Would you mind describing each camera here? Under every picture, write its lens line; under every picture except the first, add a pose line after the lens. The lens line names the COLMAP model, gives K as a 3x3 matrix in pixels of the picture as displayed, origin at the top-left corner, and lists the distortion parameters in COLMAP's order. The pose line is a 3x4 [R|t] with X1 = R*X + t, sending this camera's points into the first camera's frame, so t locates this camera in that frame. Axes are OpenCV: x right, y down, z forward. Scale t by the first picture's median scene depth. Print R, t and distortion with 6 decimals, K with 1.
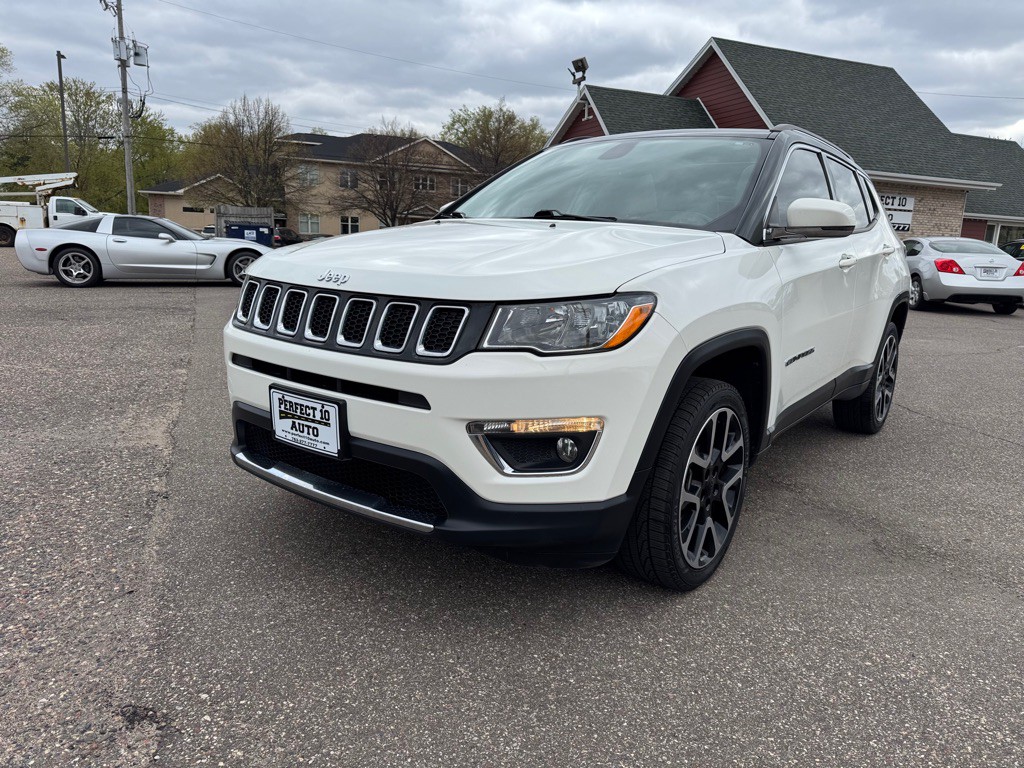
lens RADIAL K [[733.2, 0, 513.8], [0, 733.2, 380.2], [0, 0, 1]] dist [0.051516, -0.057680]
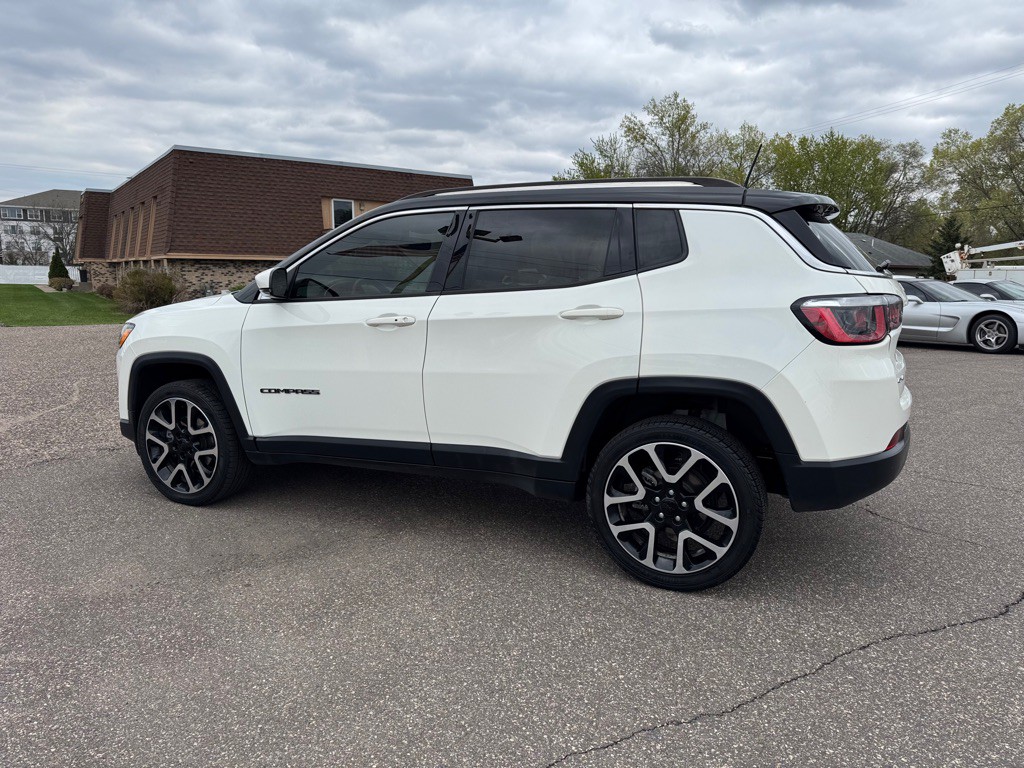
lens RADIAL K [[729.7, 0, 508.8], [0, 729.7, 378.8], [0, 0, 1]] dist [0.054406, -0.054221]
pose [[0.215861, 0.101639, -0.971120, 1.964834], [-0.183777, 0.981022, 0.061826, -0.233359], [0.958973, 0.165123, 0.230443, 1.263503]]
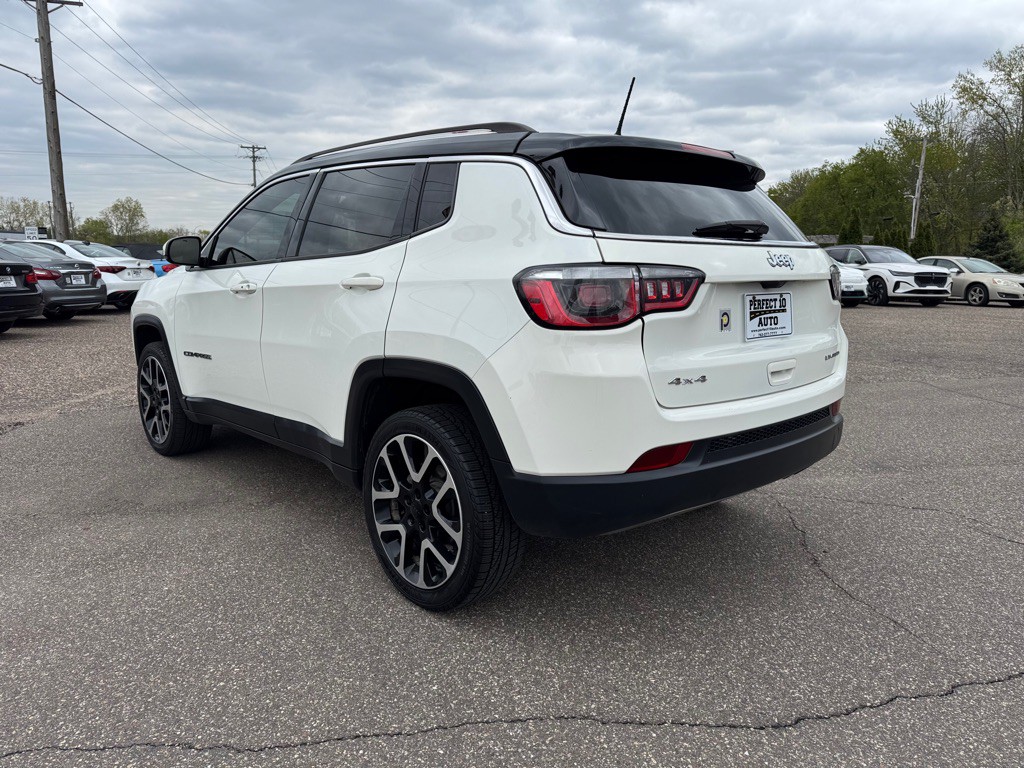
lens RADIAL K [[733.2, 0, 513.8], [0, 733.2, 380.2], [0, 0, 1]] dist [0.051516, -0.057680]
pose [[-0.169408, 0.123779, -0.977742, 1.850085], [-0.208616, 0.965097, 0.158324, -0.367424], [0.963214, 0.230794, -0.137673, 2.037902]]
